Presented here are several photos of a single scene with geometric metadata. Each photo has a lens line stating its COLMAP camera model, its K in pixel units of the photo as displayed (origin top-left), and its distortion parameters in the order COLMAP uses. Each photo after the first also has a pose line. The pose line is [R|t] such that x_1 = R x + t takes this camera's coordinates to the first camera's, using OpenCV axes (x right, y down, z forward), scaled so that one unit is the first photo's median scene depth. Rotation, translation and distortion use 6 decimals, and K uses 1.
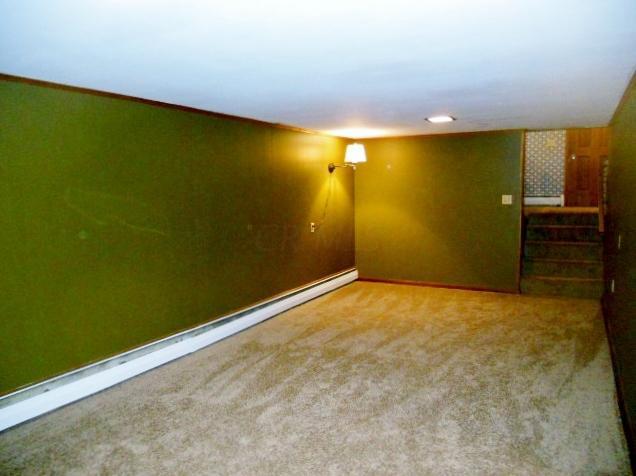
lens RADIAL K [[500.6, 0, 318.0], [0, 500.6, 238.0], [0, 0, 1]] dist [0.000172, 0.000392]
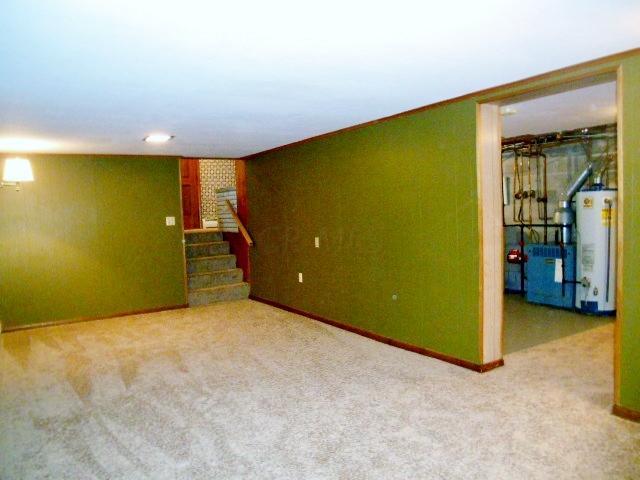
lens RADIAL K [[503.8, 0, 320.0], [0, 503.8, 240.0], [0, 0, 1]] dist [0.000172, 0.000392]
pose [[0.507027, -0.062366, 0.859671, -0.488589], [0.119073, 0.992884, 0.001802, -0.001704], [-0.853666, 0.101450, 0.510845, 0.237443]]
